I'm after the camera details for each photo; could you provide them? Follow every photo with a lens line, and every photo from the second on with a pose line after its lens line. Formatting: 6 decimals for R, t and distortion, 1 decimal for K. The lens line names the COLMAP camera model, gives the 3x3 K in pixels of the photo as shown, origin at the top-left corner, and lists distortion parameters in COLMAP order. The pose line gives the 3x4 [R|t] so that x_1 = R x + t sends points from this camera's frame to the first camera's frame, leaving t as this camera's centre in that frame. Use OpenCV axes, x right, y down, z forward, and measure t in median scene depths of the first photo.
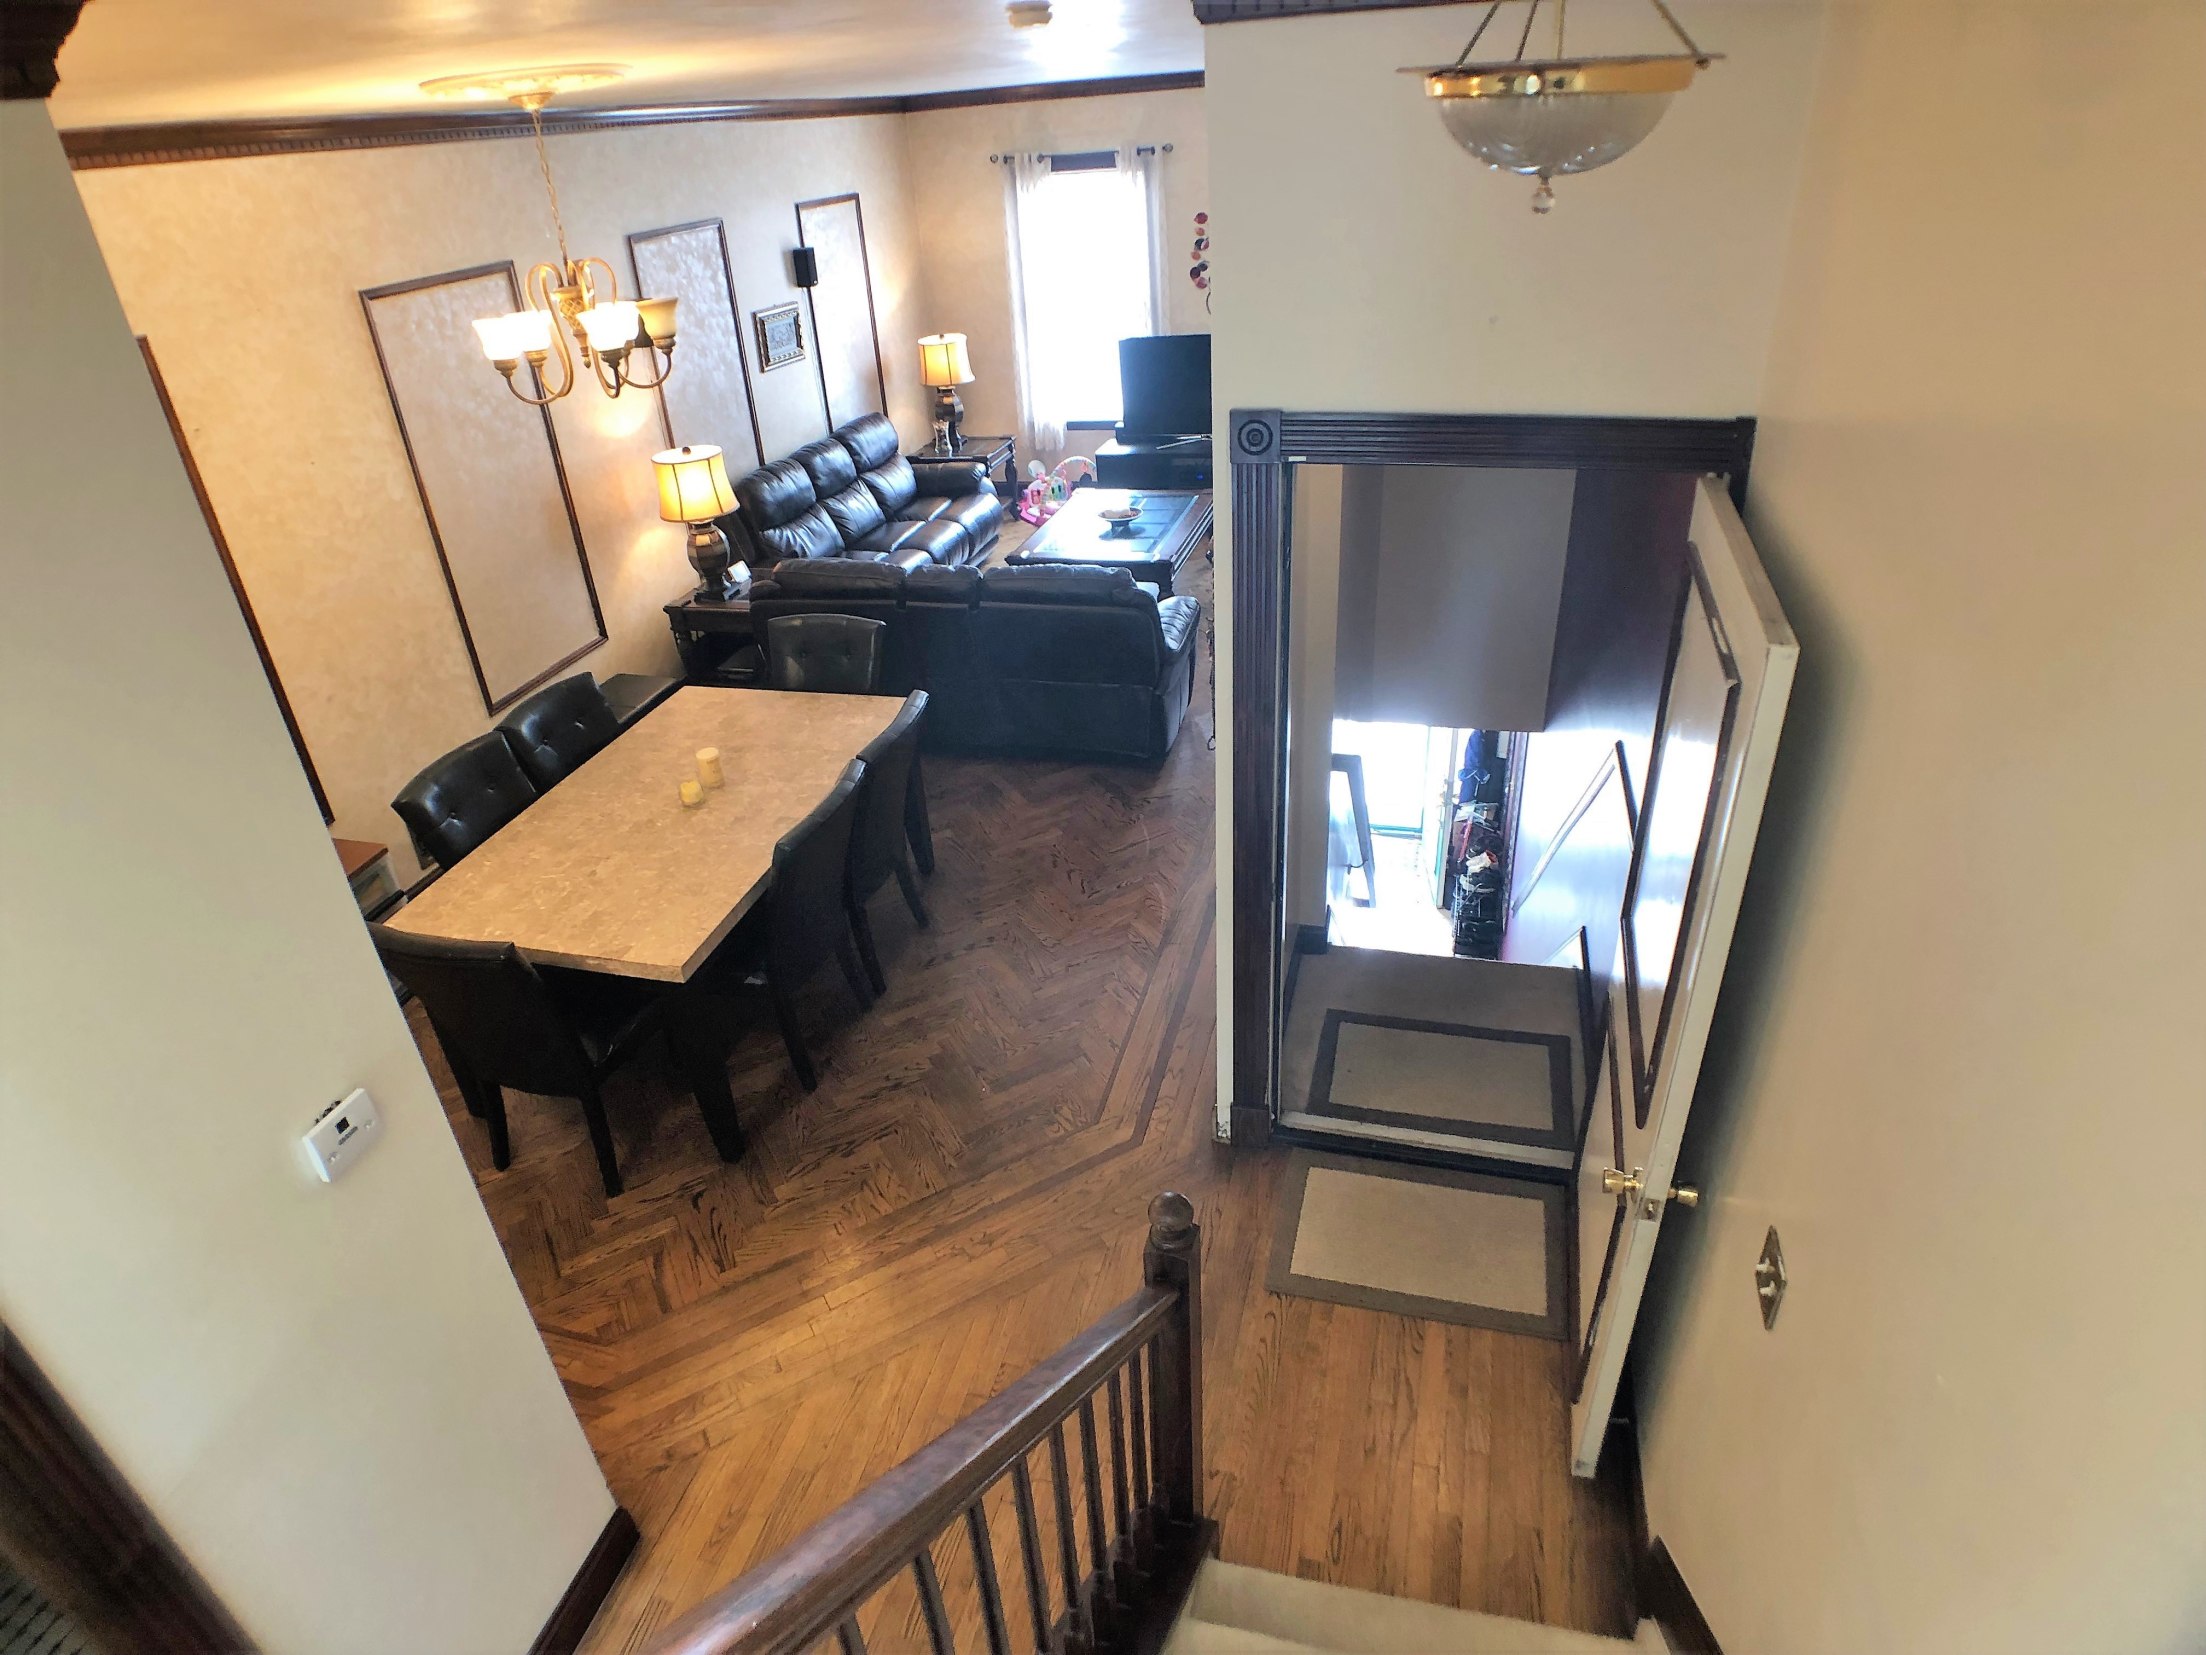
lens RADIAL K [[1244.7, 0, 1099.9], [0, 1244.7, 800.4], [0, 0, 1]] dist [-0.065653, 0.006288]
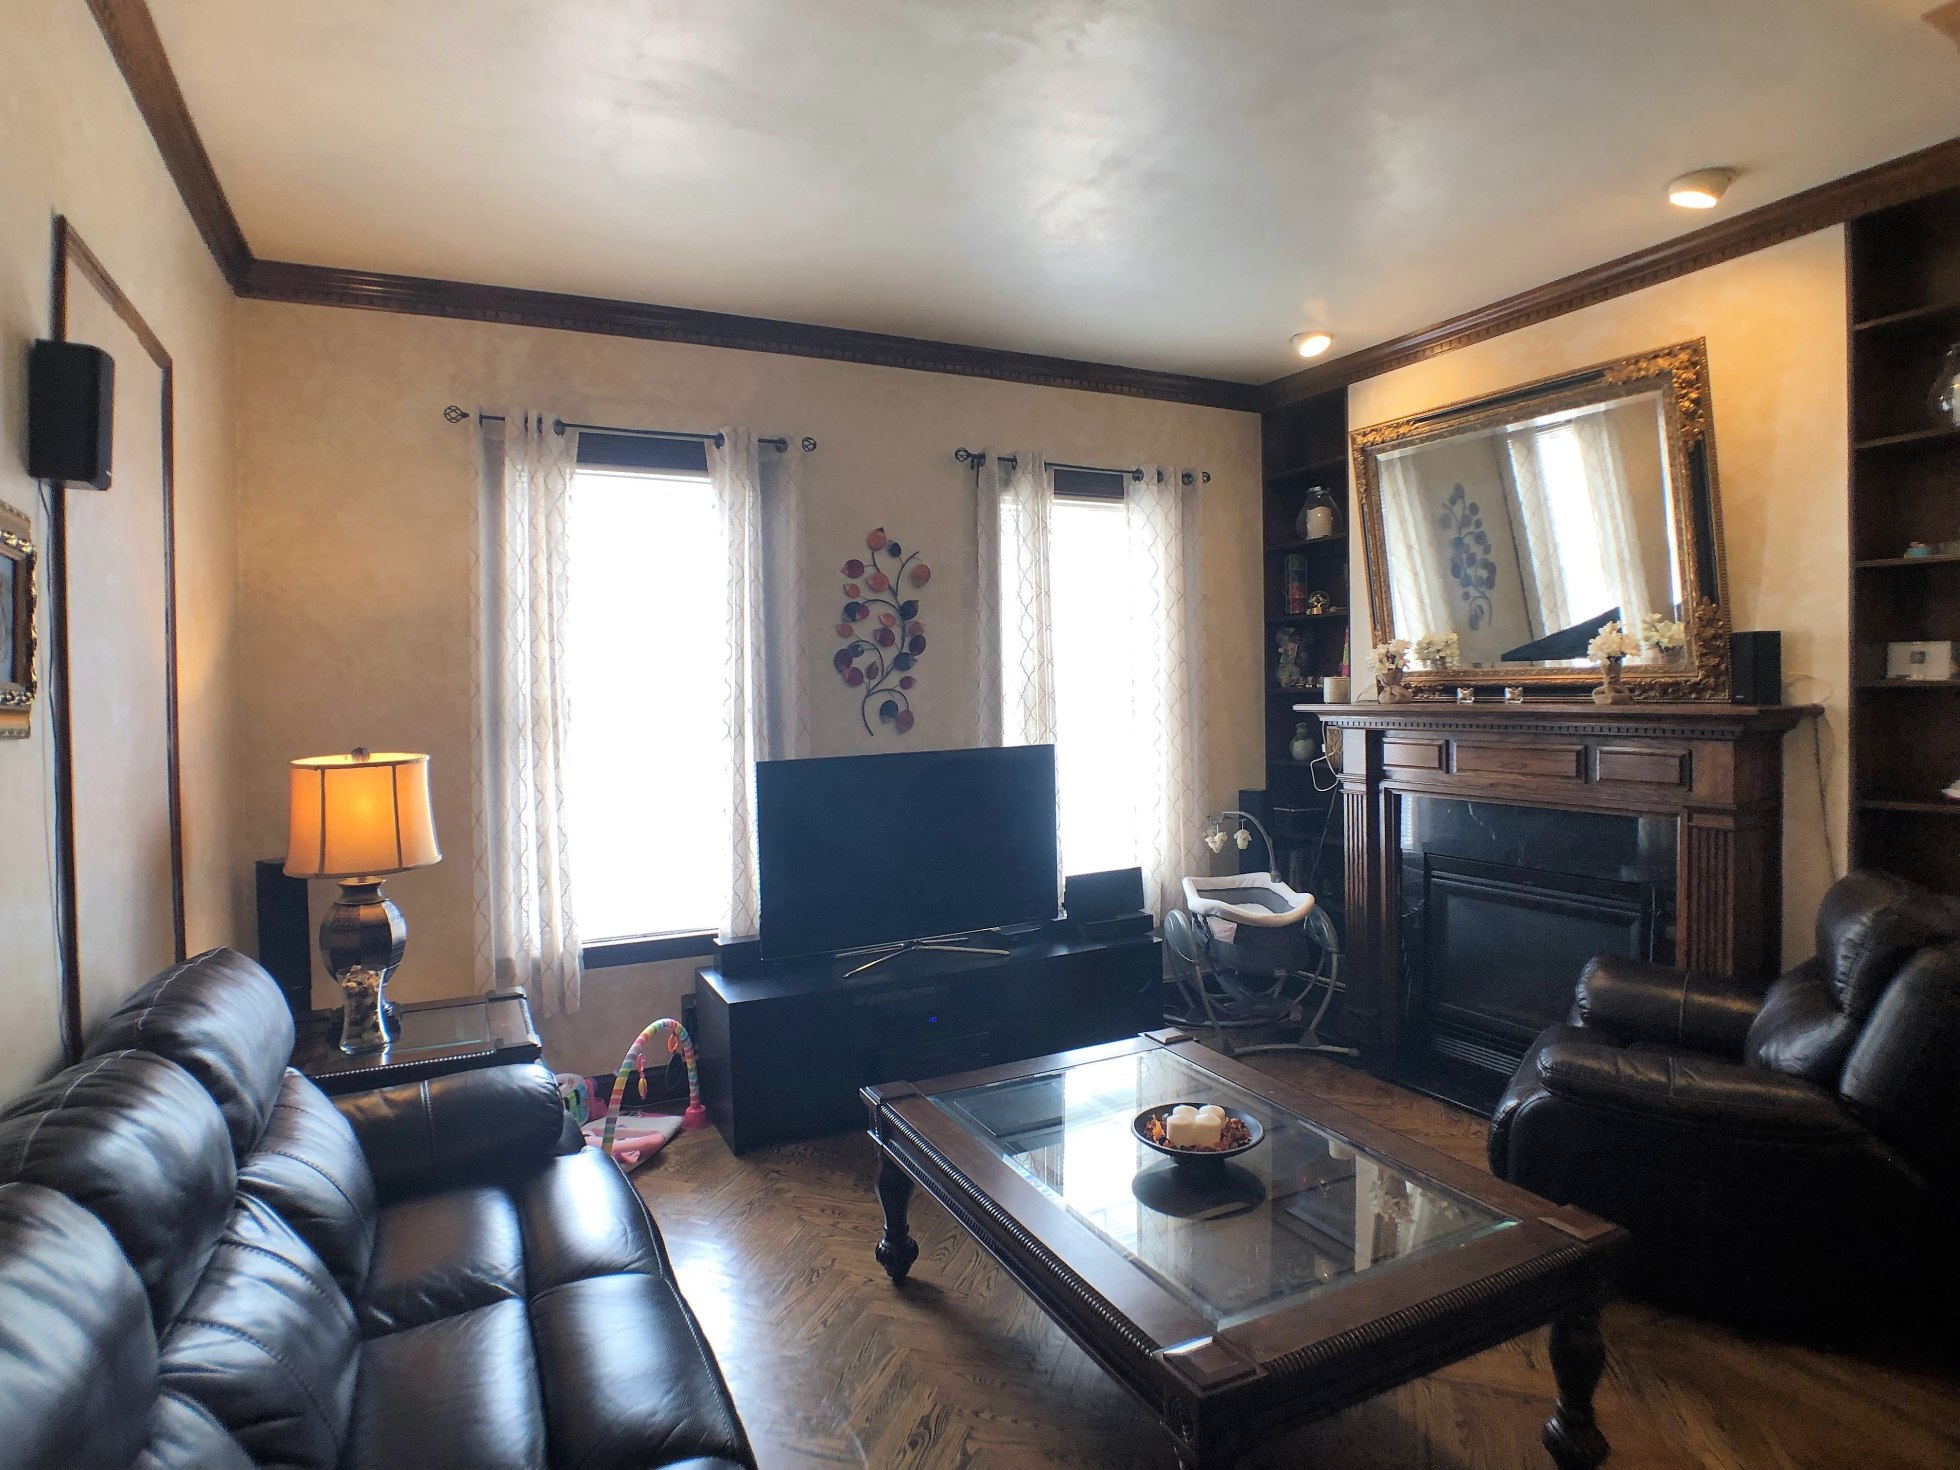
lens RADIAL K [[1105.9, 0, 997.2], [0, 1105.9, 729.3], [0, 0, 1]] dist [-0.065653, 0.006288]
pose [[0.742393, 0.027409, 0.669404, -0.288966], [0.301027, 0.878977, -0.369840, -0.273248], [-0.598527, 0.476075, 0.644296, 0.913473]]
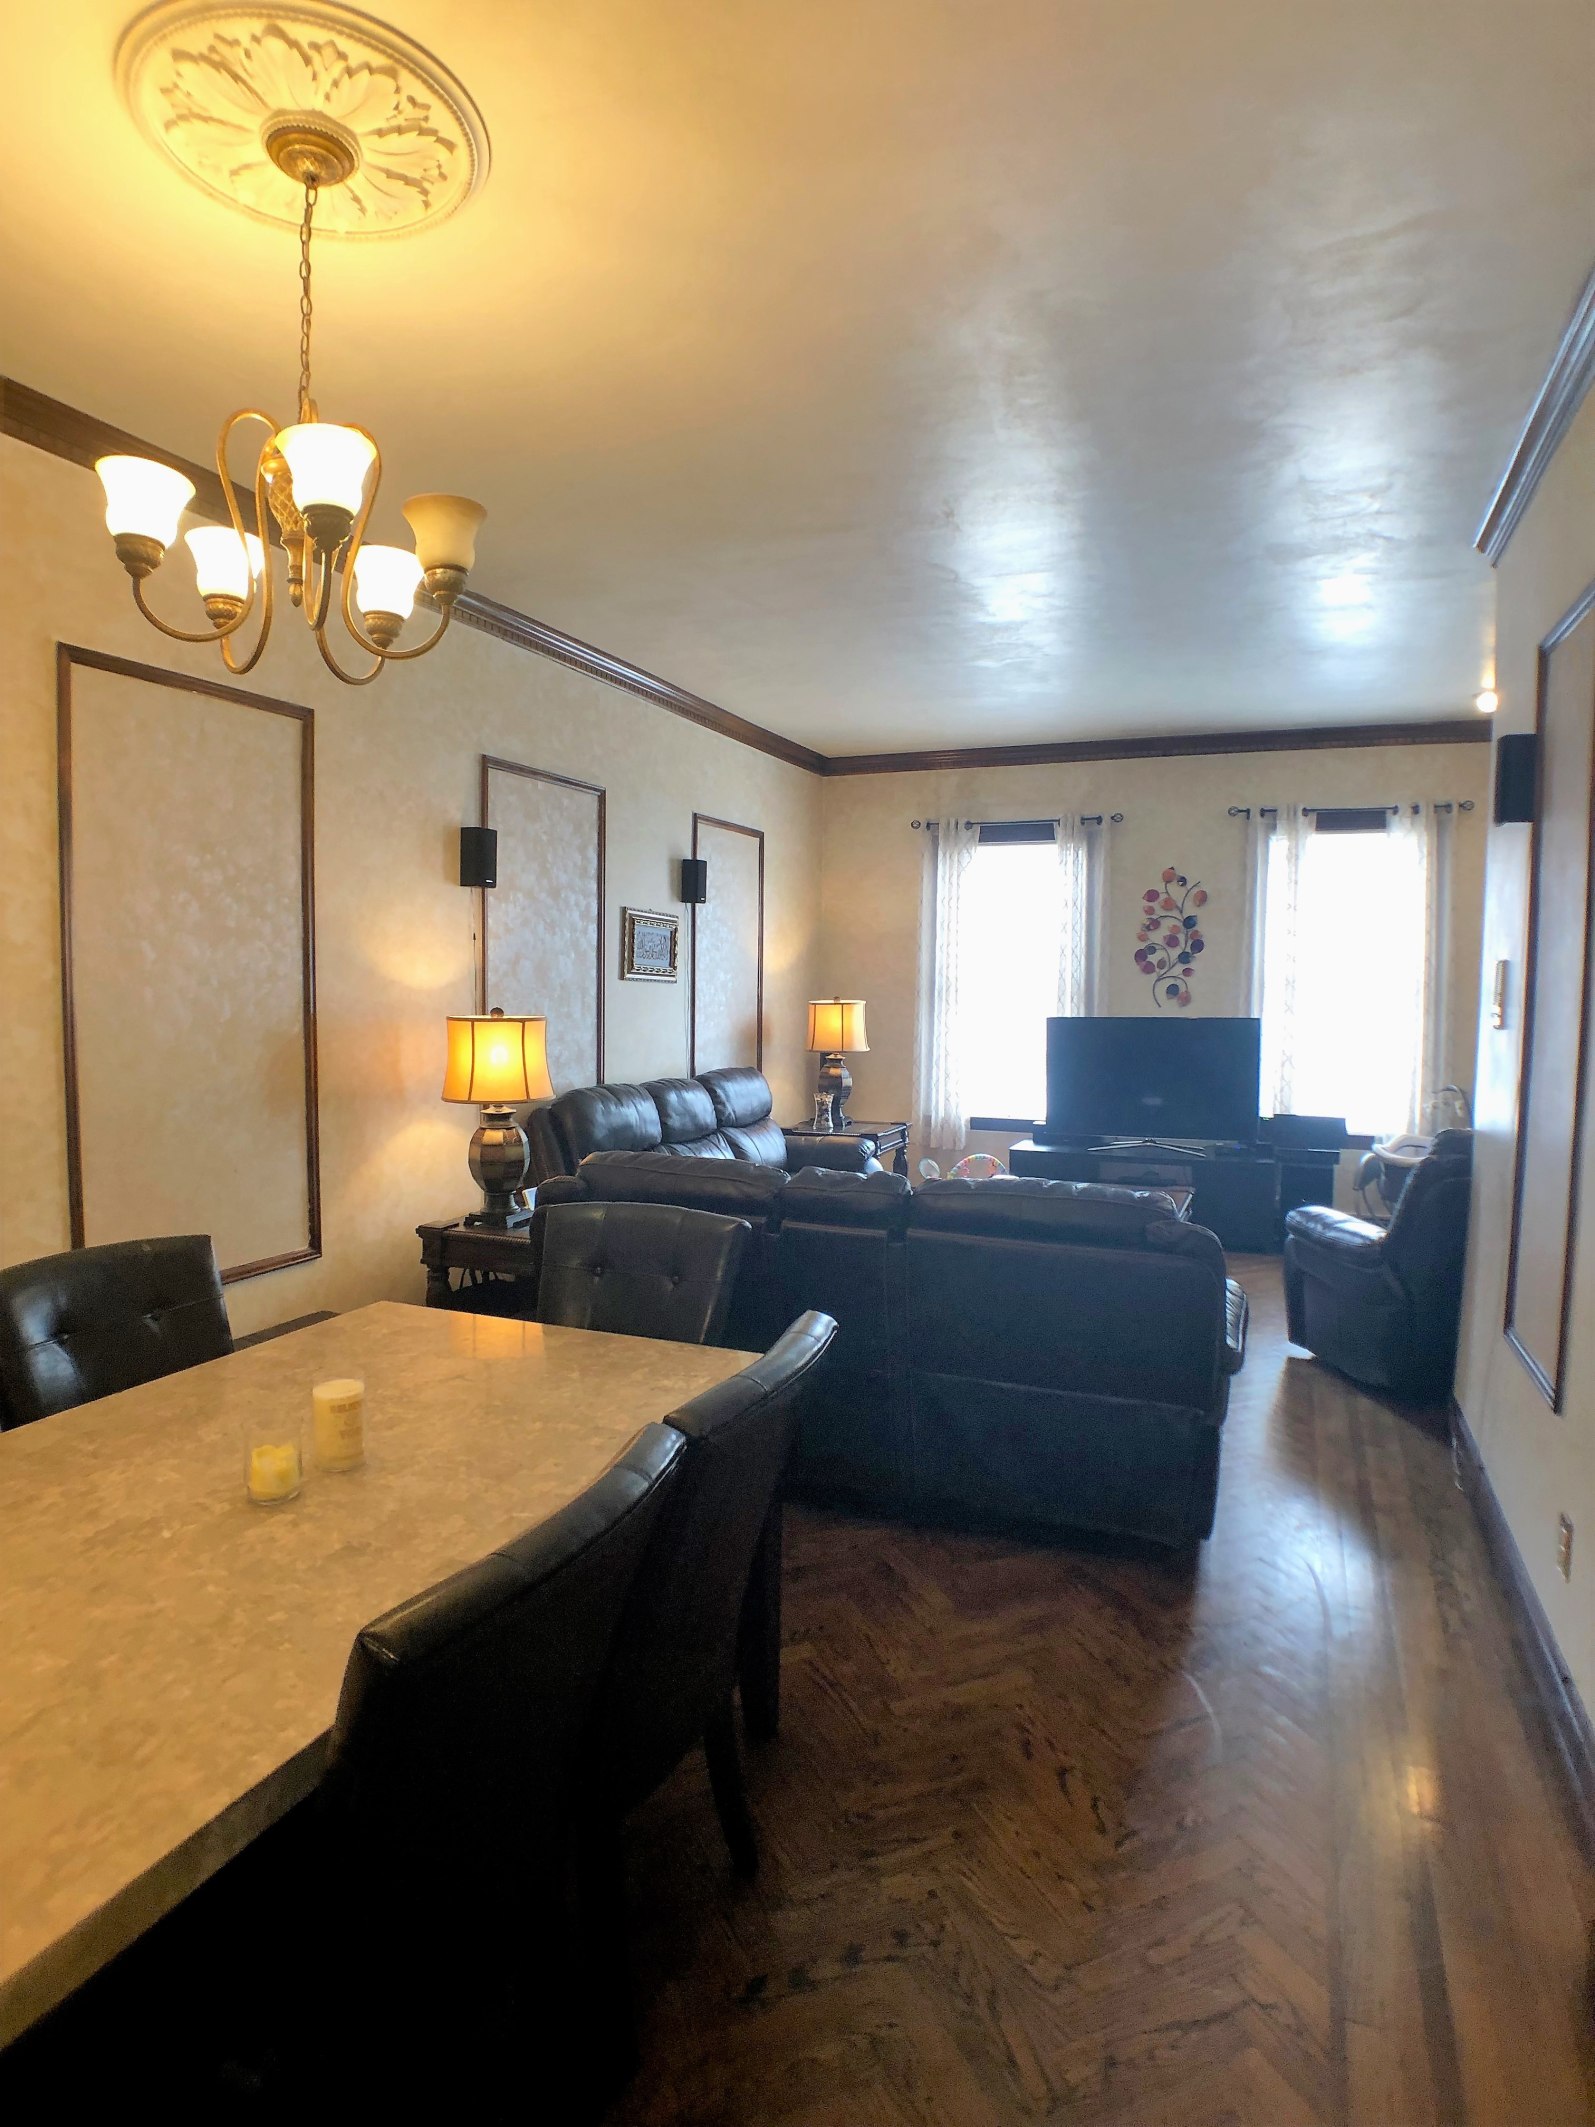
lens RADIAL K [[1200.1, 0, 808.5], [0, 1200.1, 1047.1], [0, 0, 1]] dist [-0.065653, 0.006288]
pose [[0.990514, 0.077966, -0.113150, -0.072768], [-0.119212, 0.897104, -0.425433, 0.008422], [0.068338, 0.434886, 0.897889, 0.380541]]
